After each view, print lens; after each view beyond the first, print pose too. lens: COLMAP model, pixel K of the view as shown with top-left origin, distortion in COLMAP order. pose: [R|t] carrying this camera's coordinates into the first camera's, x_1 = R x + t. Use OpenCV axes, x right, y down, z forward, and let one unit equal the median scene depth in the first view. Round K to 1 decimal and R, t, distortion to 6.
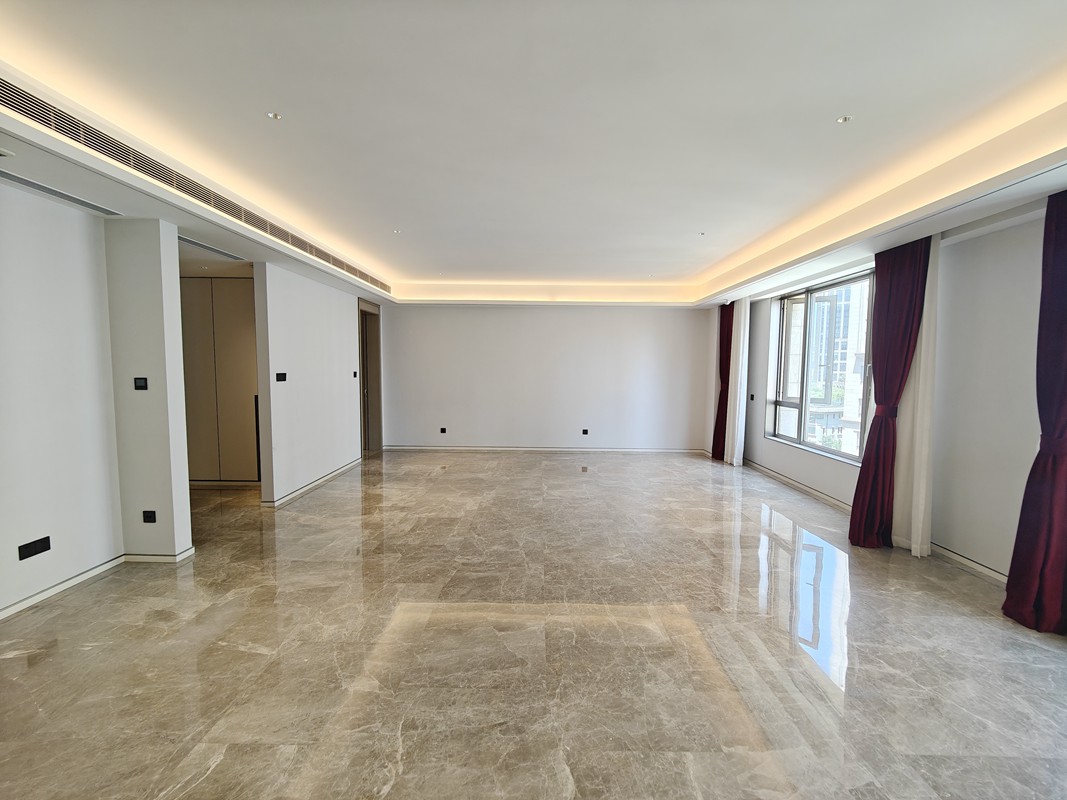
lens RADIAL K [[464.6, 0, 534.9], [0, 464.6, 406.9], [0, 0, 1]] dist [0.007504, -0.002969]
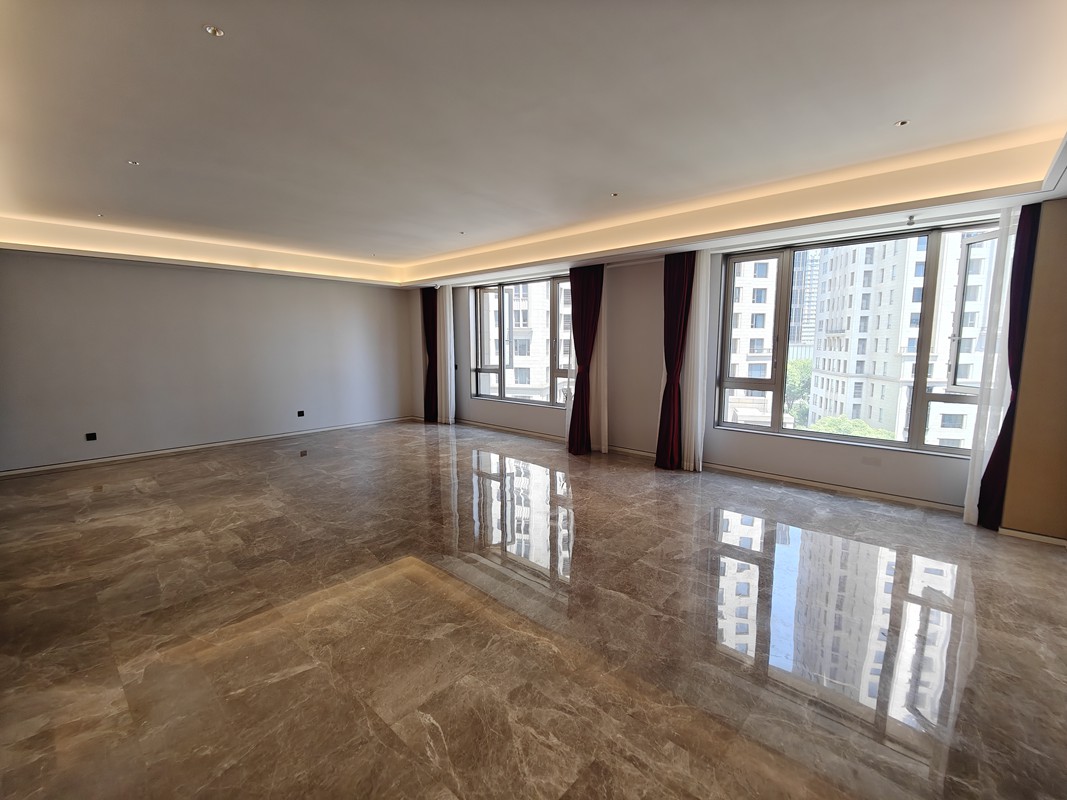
lens RADIAL K [[464.6, 0, 541.0], [0, 464.6, 398.0], [0, 0, 1]] dist [0.007504, -0.002969]
pose [[0.663585, -0.098860, 0.741540, -0.397747], [0.073177, 0.995054, 0.067174, -0.007555], [-0.744513, 0.009689, 0.667537, 0.028968]]
